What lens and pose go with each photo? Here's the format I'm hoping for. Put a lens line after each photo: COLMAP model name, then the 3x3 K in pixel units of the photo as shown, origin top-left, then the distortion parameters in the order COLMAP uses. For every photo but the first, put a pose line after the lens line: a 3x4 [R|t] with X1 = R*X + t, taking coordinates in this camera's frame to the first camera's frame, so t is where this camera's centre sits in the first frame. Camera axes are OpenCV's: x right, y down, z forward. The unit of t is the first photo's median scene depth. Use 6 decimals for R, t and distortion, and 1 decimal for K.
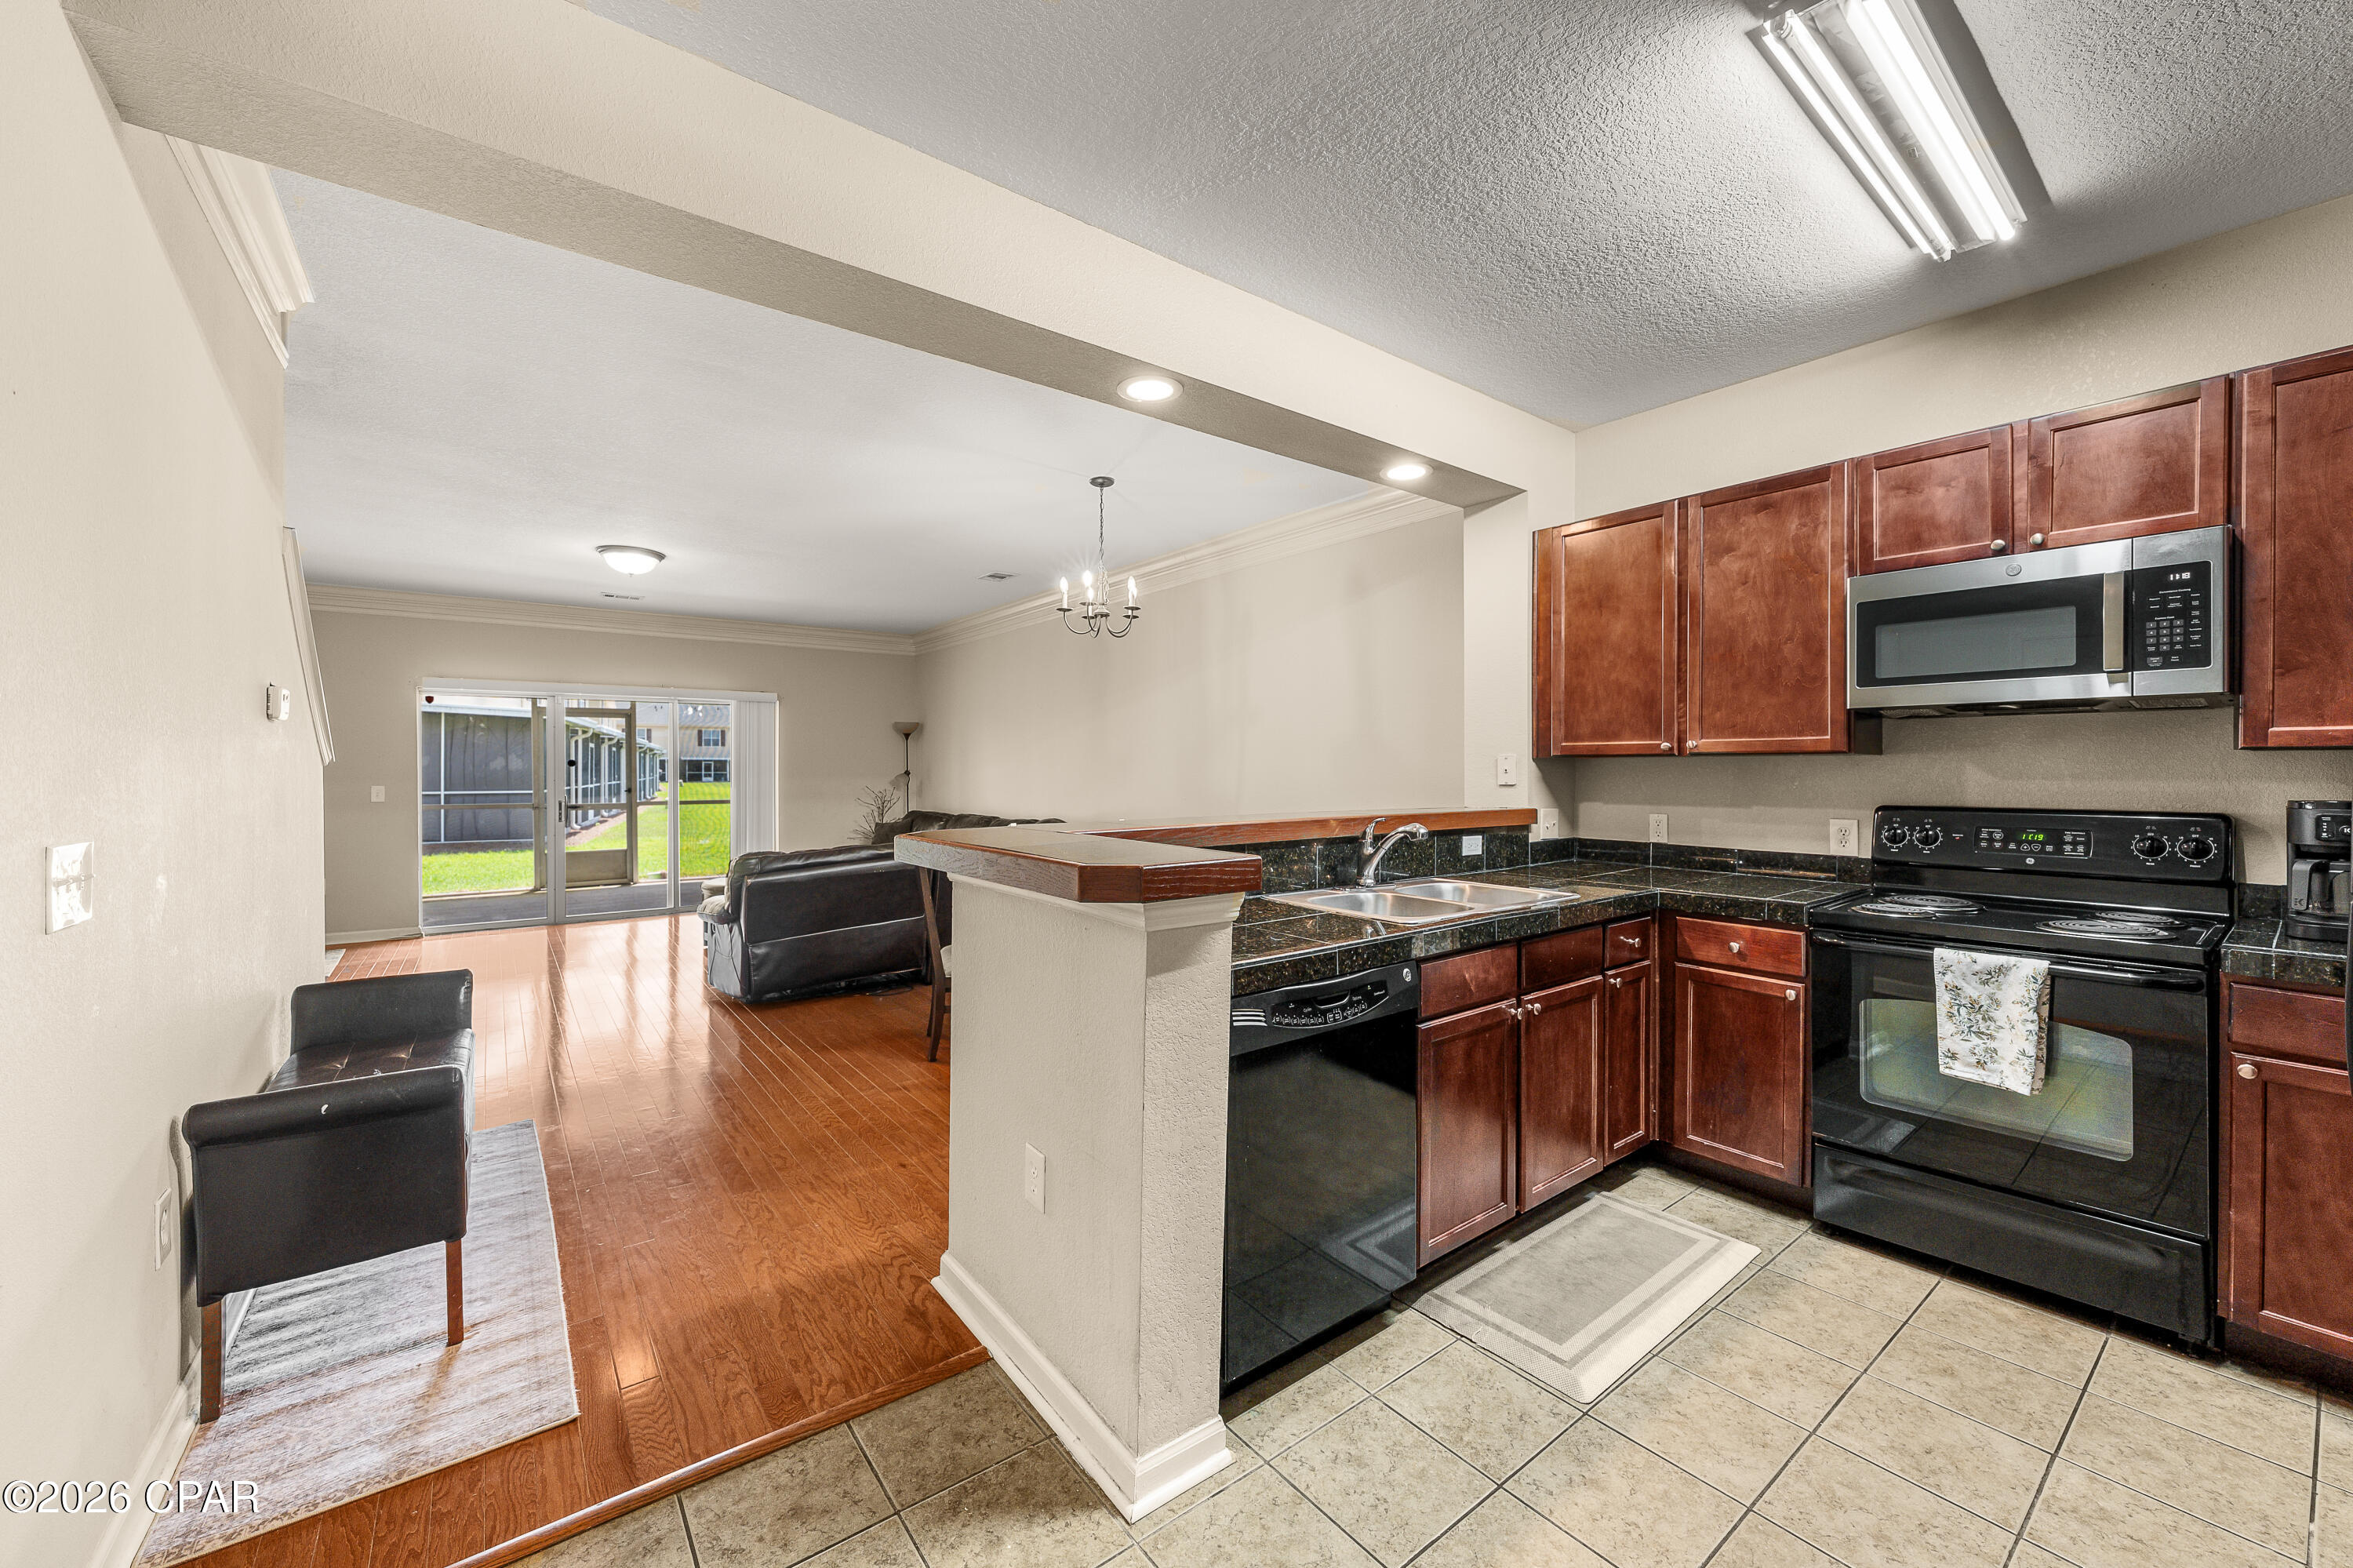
lens RADIAL K [[901.7, 0, 1167.4], [0, 901.7, 770.1], [0, 0, 1]] dist [0.000335, -0.000192]
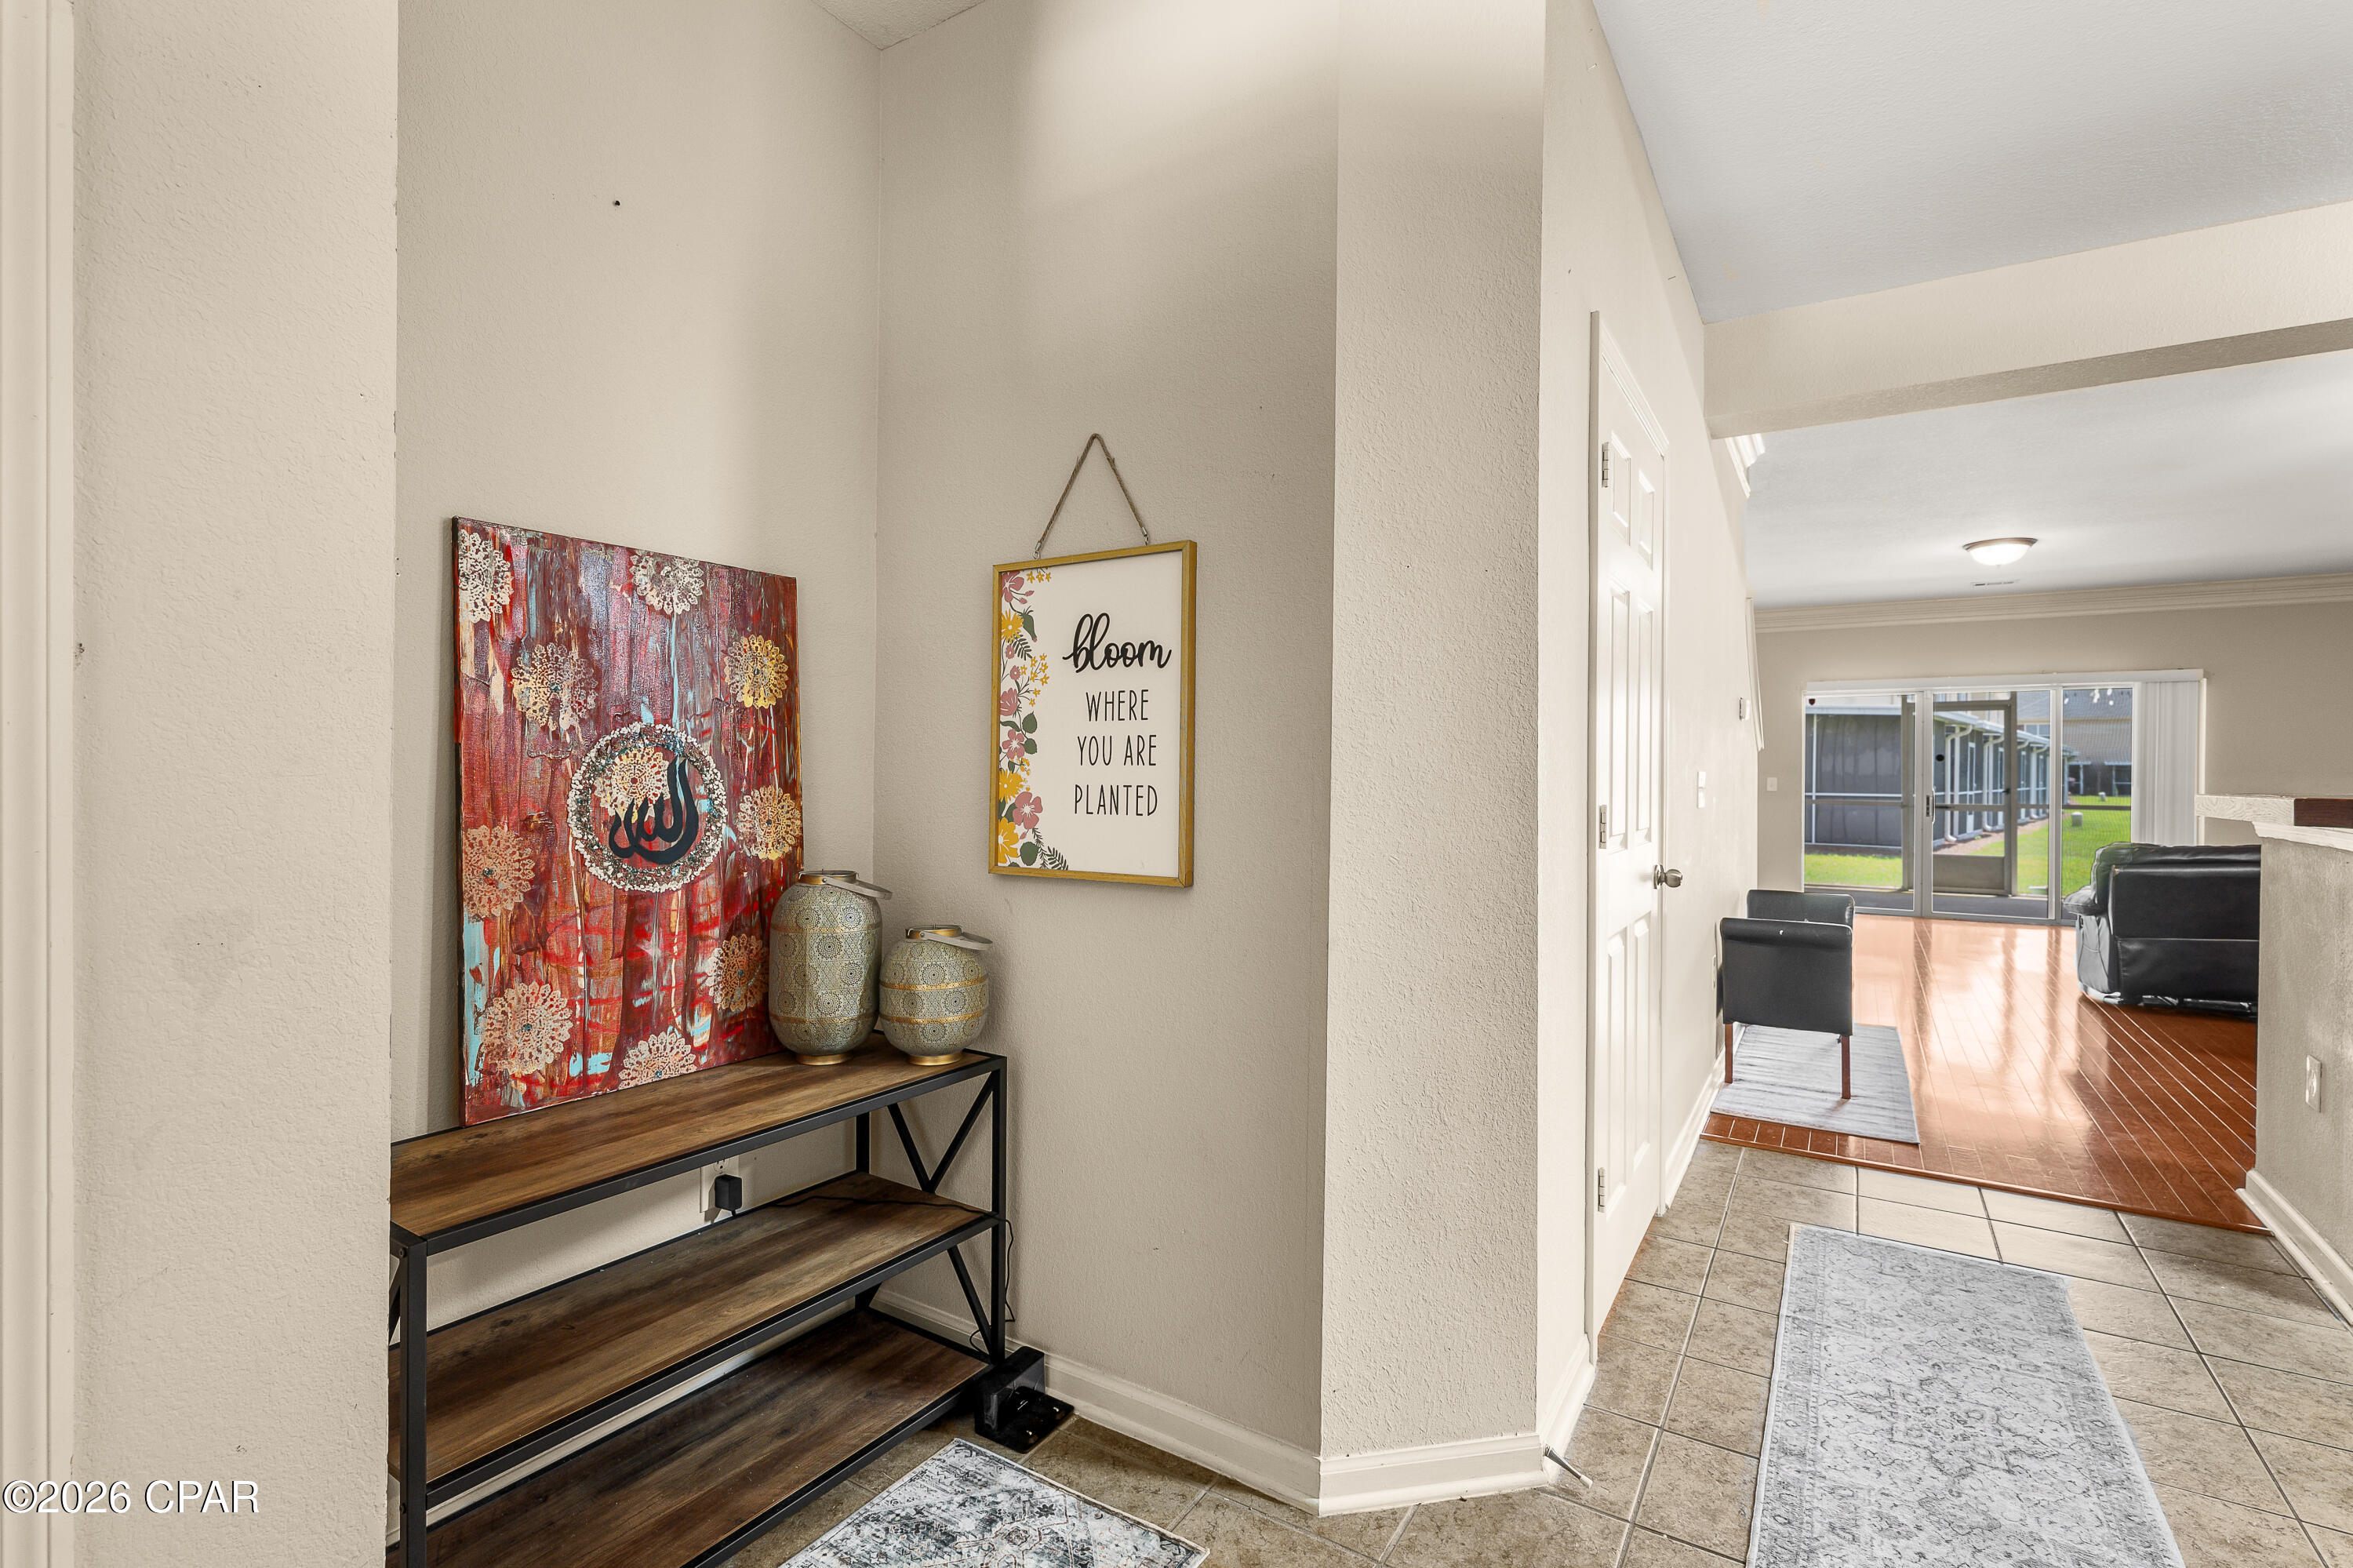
lens RADIAL K [[1067.4, 0, 1201.7], [0, 1067.4, 773.7], [0, 0, 1]] dist [0.001945, 0.001005]
pose [[0.367328, 0.006316, -0.930070, 0.371427], [-0.009329, 0.999952, 0.003106, 0.037837], [0.930045, 0.007535, 0.367369, -0.514950]]
